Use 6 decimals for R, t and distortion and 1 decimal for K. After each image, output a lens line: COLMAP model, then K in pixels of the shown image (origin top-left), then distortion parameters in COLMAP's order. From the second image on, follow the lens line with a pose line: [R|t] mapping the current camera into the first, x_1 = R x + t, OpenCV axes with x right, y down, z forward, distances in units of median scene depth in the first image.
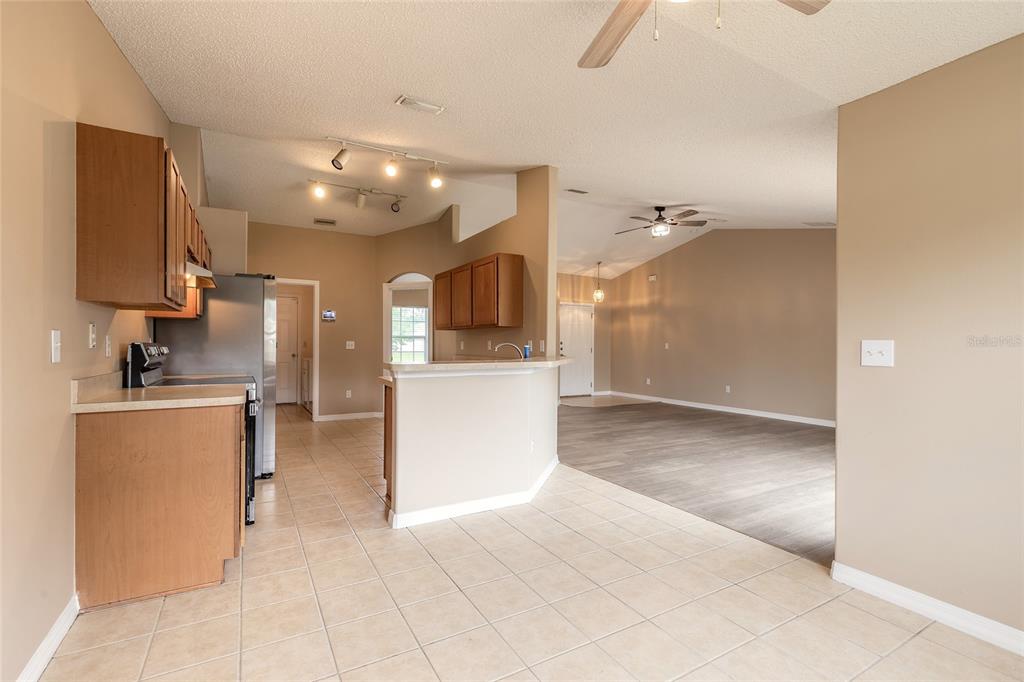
lens RADIAL K [[462.2, 0, 510.0], [0, 462.2, 342.1], [0, 0, 1]] dist [0.013718, -0.002338]
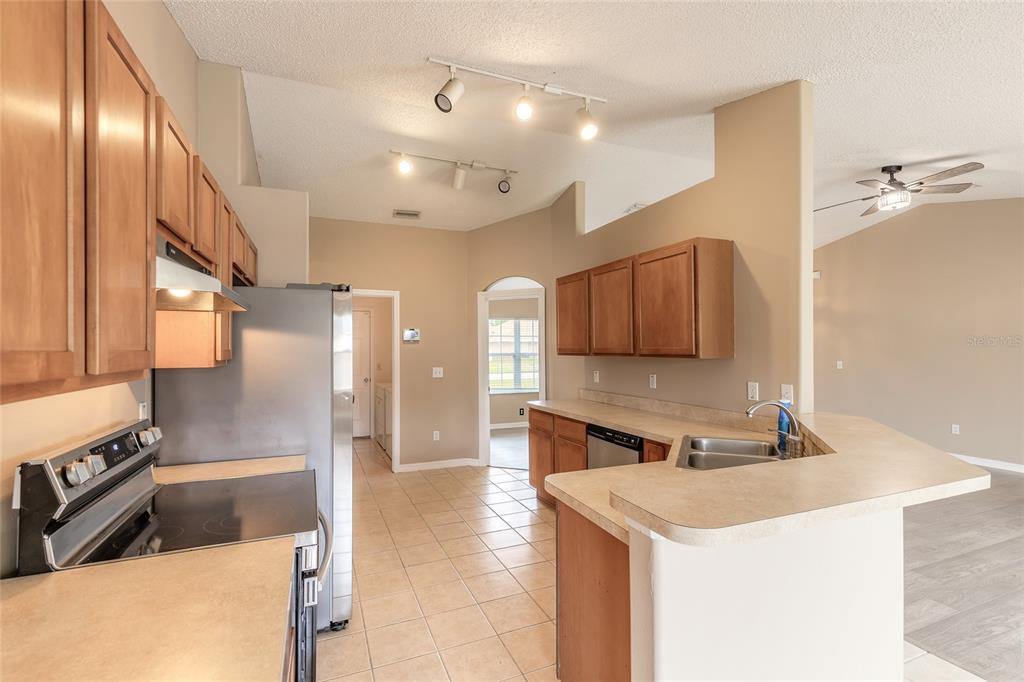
lens RADIAL K [[462.2, 0, 511.1], [0, 462.2, 341.8], [0, 0, 1]] dist [0.013718, -0.002338]
pose [[0.992807, -0.012992, -0.119016, -0.141647], [0.011680, 0.999863, -0.011714, -0.037734], [0.119152, 0.010239, 0.992823, 0.266459]]
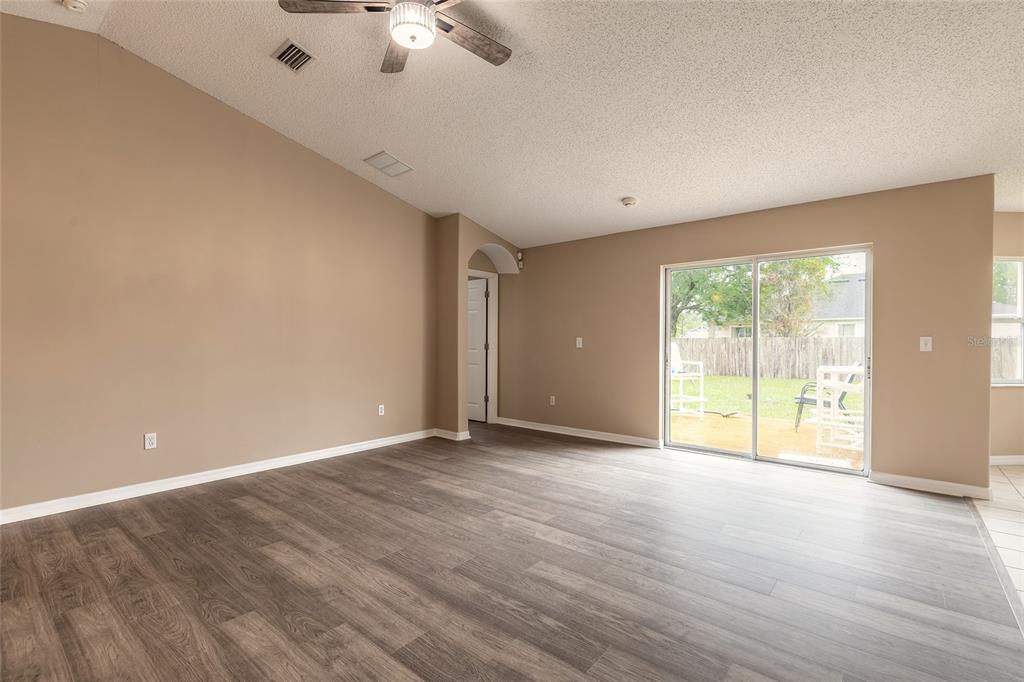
lens RADIAL K [[462.2, 0, 509.0], [0, 462.2, 342.4], [0, 0, 1]] dist [0.013718, -0.002338]
pose [[-0.343019, -0.009317, 0.939282, -0.053235], [-0.008494, 0.999941, 0.006817, 0.007734], [-0.939290, -0.005640, -0.343078, 1.043034]]
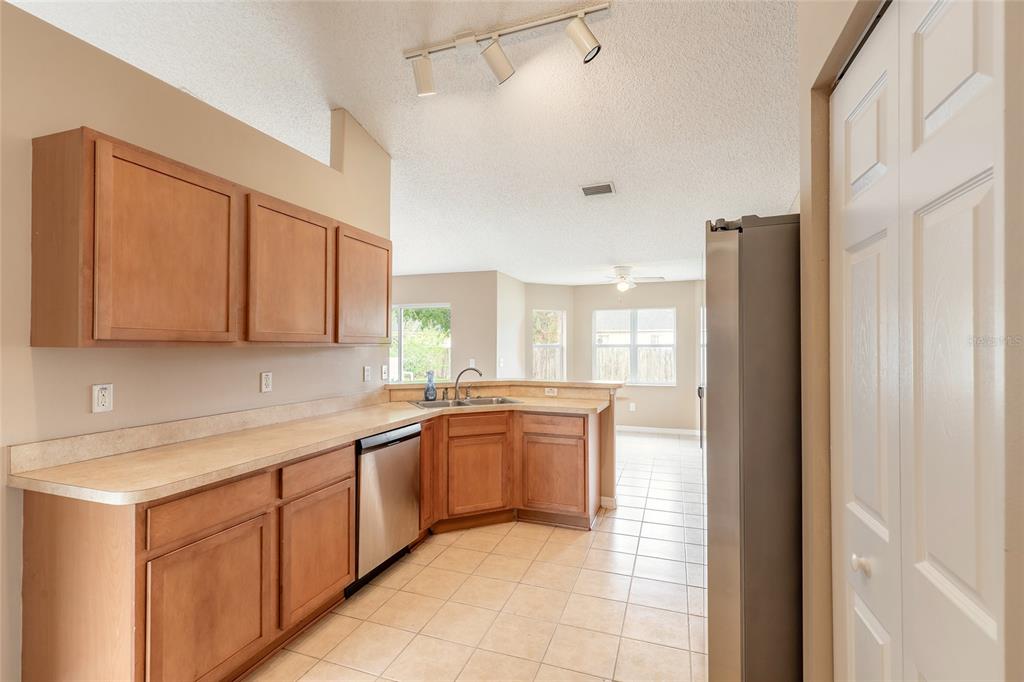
lens RADIAL K [[462.2, 0, 520.1], [0, 462.2, 342.6], [0, 0, 1]] dist [0.013718, -0.002338]
pose [[-0.665199, -0.001484, 0.746665, -0.476333], [-0.007630, 0.999959, -0.004810, -0.028092], [-0.746627, -0.008897, -0.665183, 0.939145]]
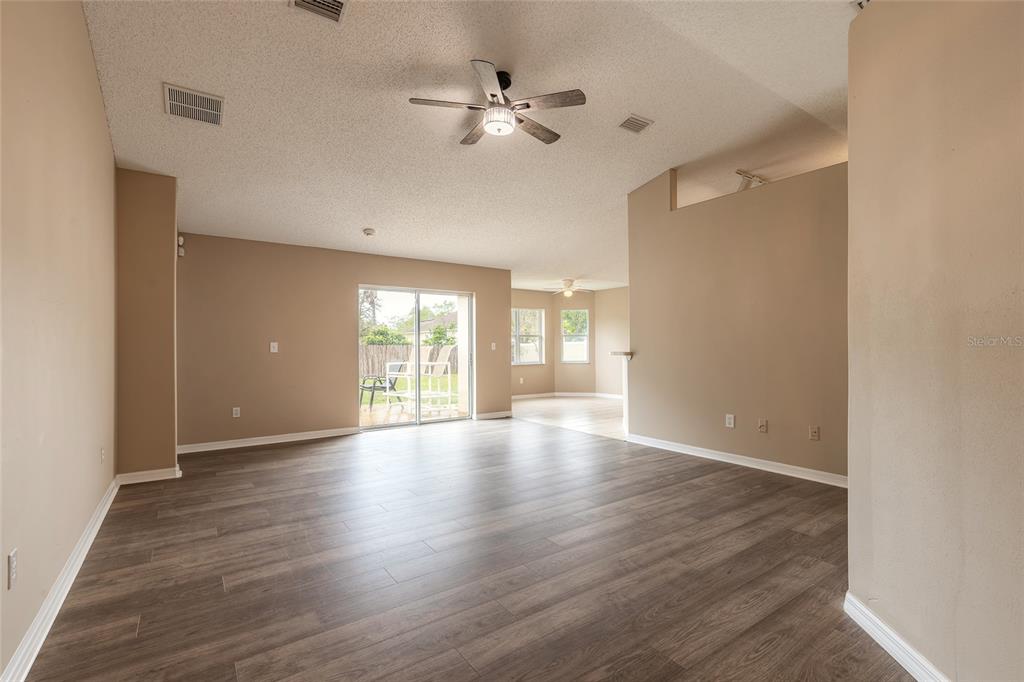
lens RADIAL K [[462.2, 0, 505.2], [0, 462.2, 342.5], [0, 0, 1]] dist [0.013718, -0.002338]
pose [[-0.996680, -0.001271, -0.081410, 0.357231], [-0.000156, 0.999906, -0.013698, 0.015612], [0.081419, -0.013640, -0.996587, 1.506220]]
